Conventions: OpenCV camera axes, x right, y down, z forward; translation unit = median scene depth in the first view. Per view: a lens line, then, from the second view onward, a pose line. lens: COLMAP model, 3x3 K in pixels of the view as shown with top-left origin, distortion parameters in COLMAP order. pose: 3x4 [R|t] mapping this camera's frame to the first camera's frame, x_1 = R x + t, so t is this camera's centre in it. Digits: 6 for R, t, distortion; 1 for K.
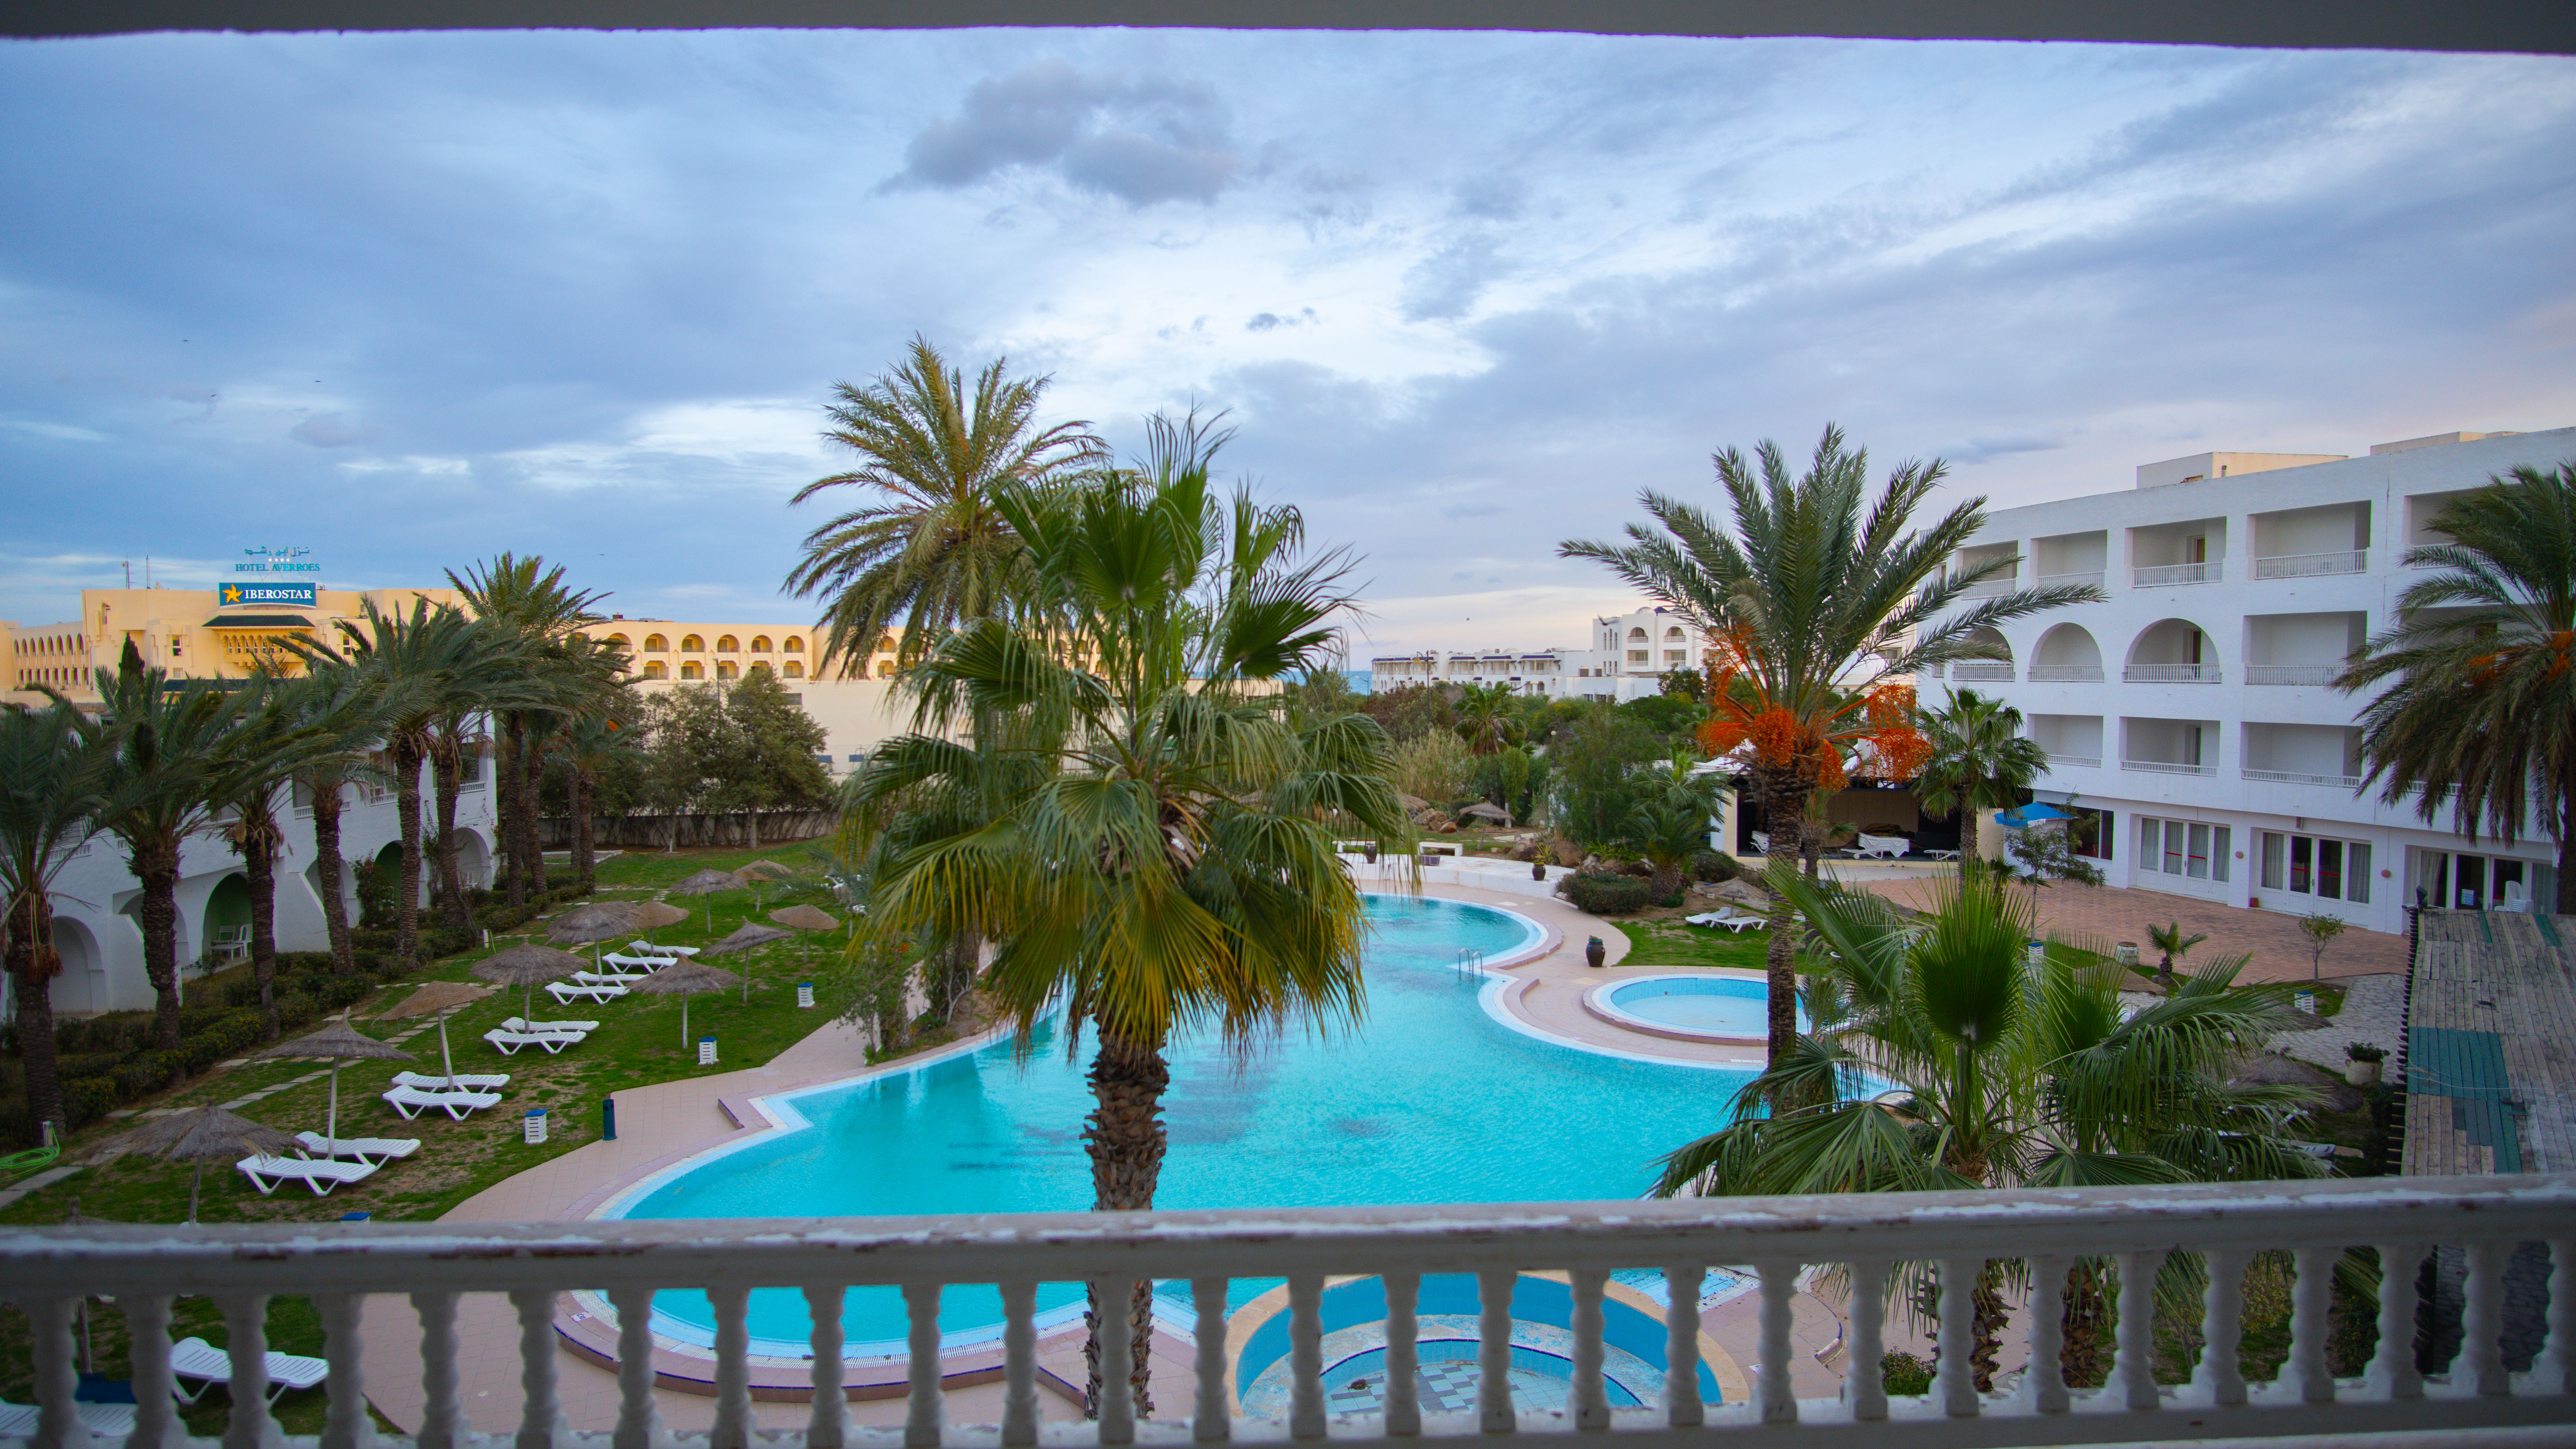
lens RADIAL K [[1392.3, 0, 1292.4], [0, 1392.3, 738.5], [0, 0, 1]] dist [-0.032972, 0.007794]
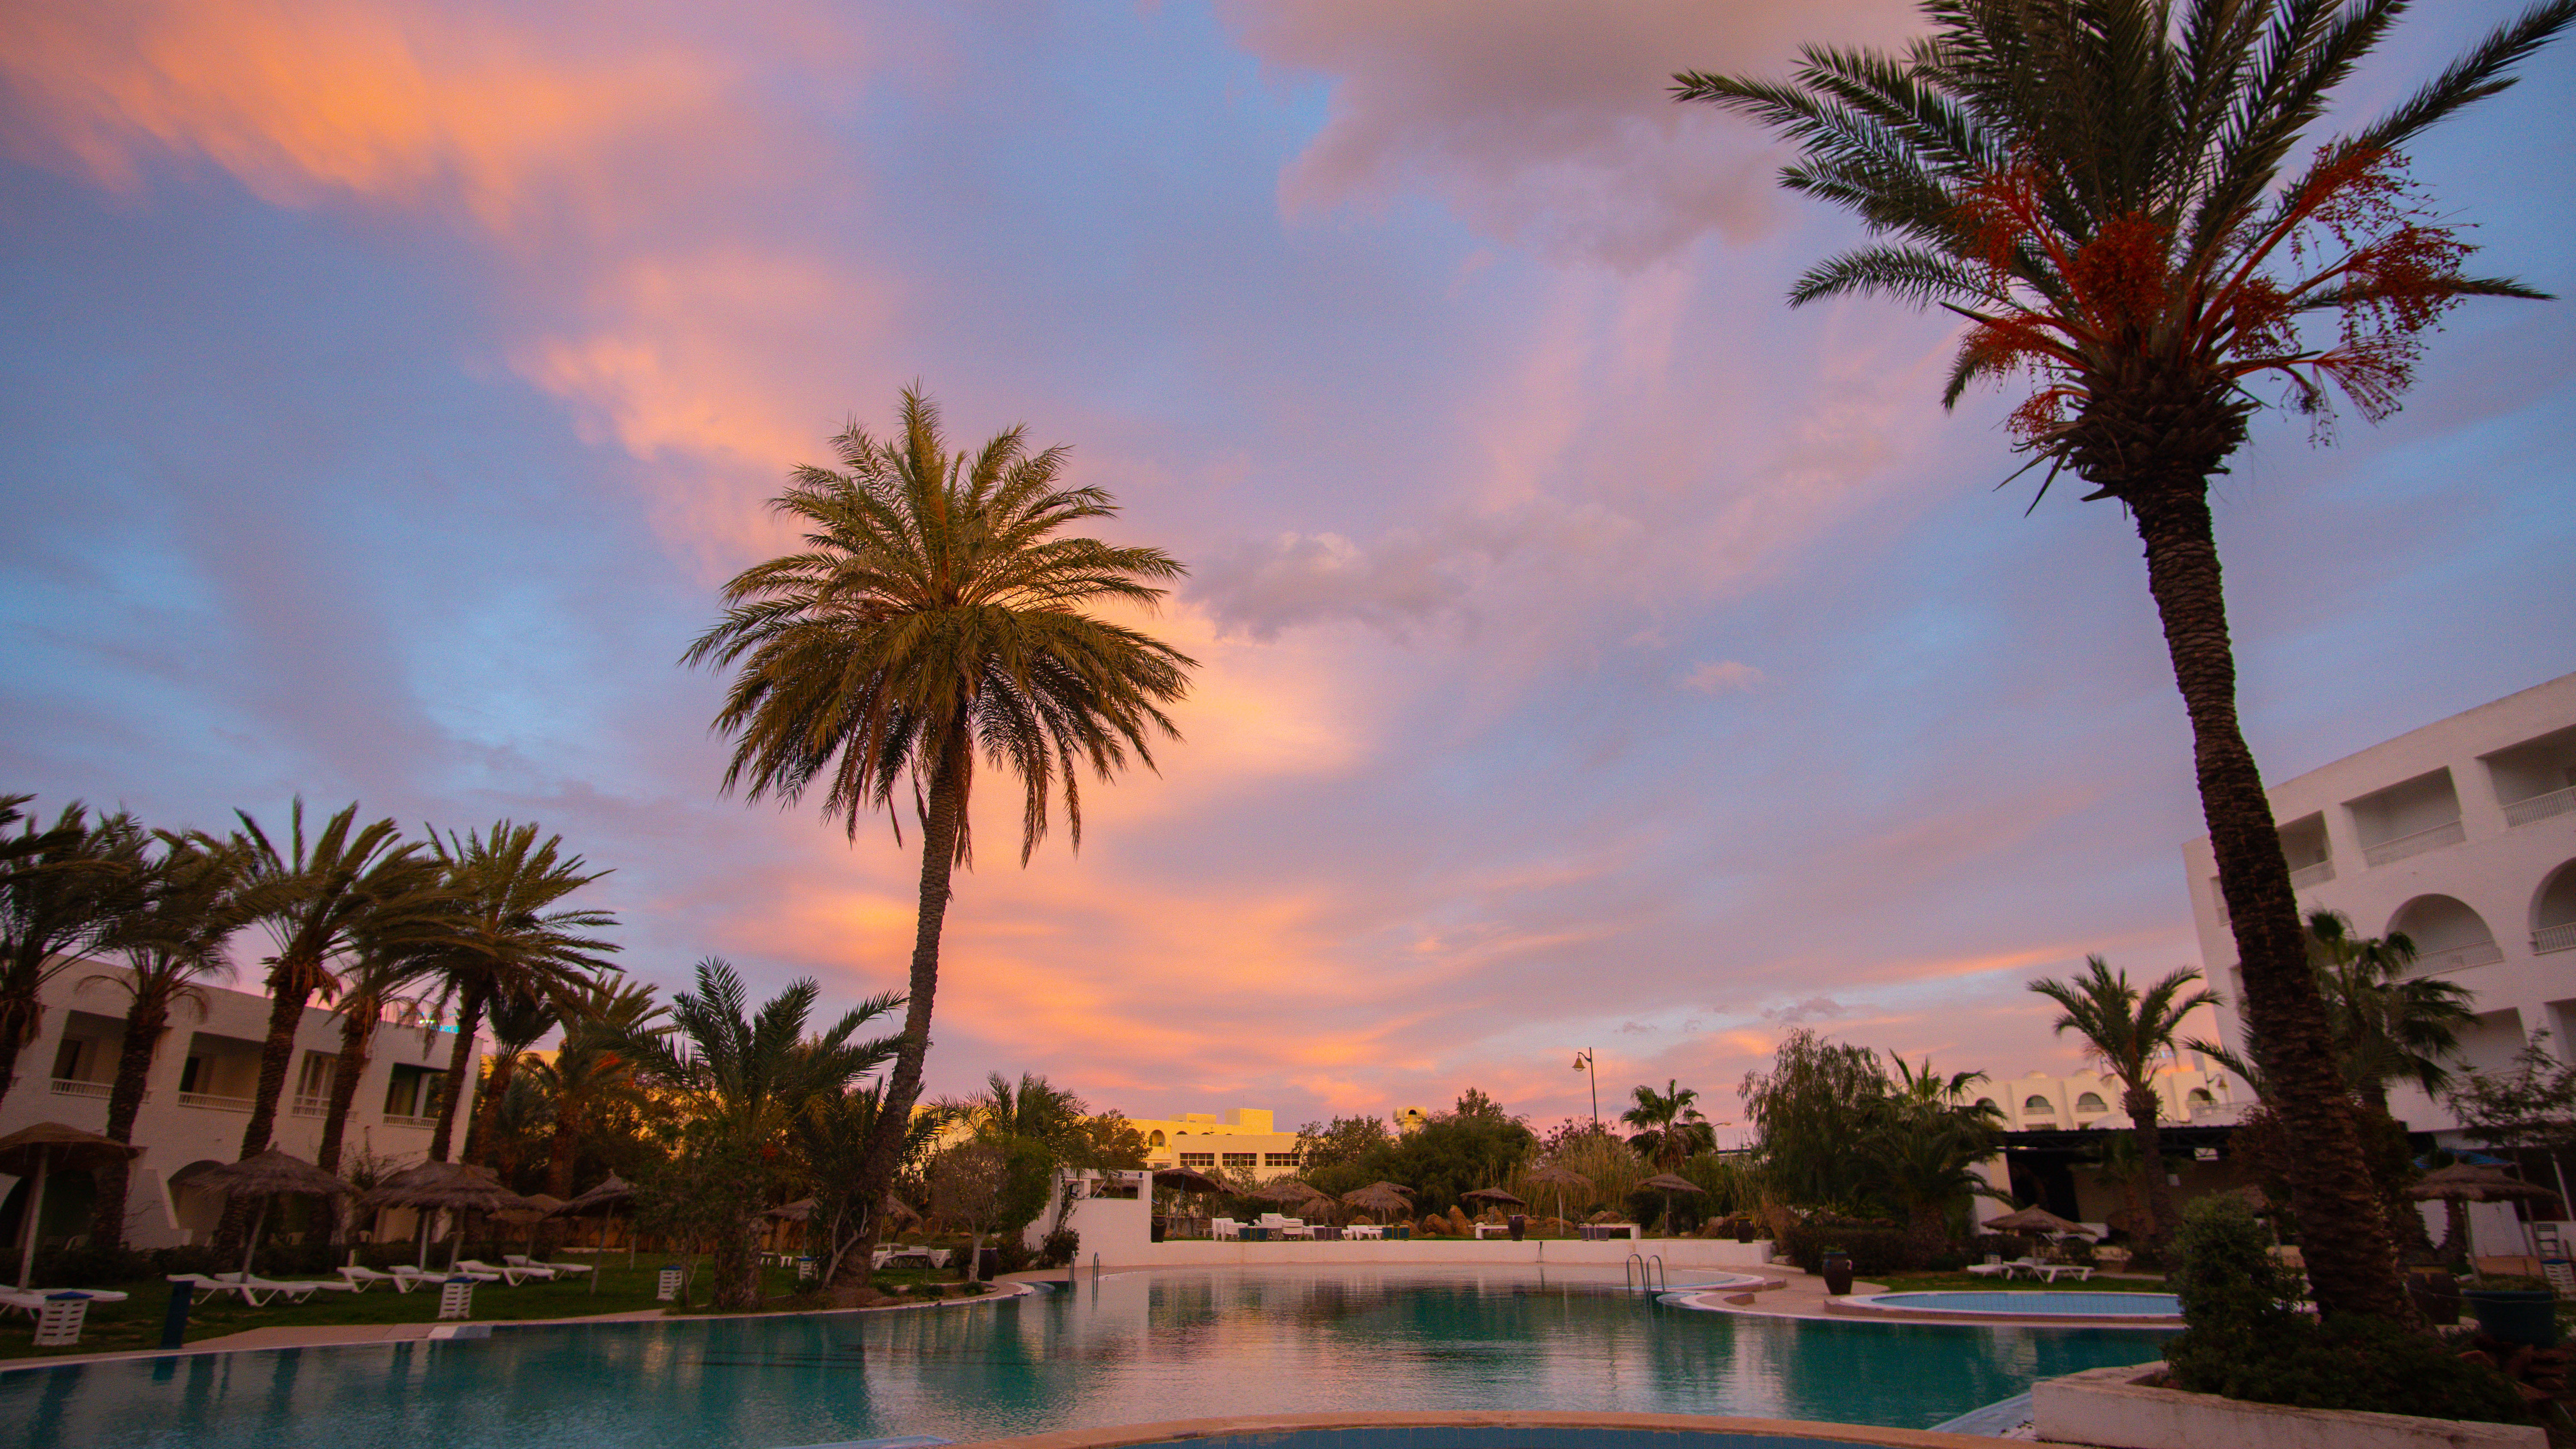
lens RADIAL K [[1392.3, 0, 1285.6], [0, 1392.3, 745.9], [0, 0, 1]] dist [-0.032972, 0.007794]
pose [[0.992076, -0.034692, -0.120758, 0.052671], [-0.012281, 0.929747, -0.367993, 0.195128], [0.125041, 0.366560, 0.921954, 0.314374]]
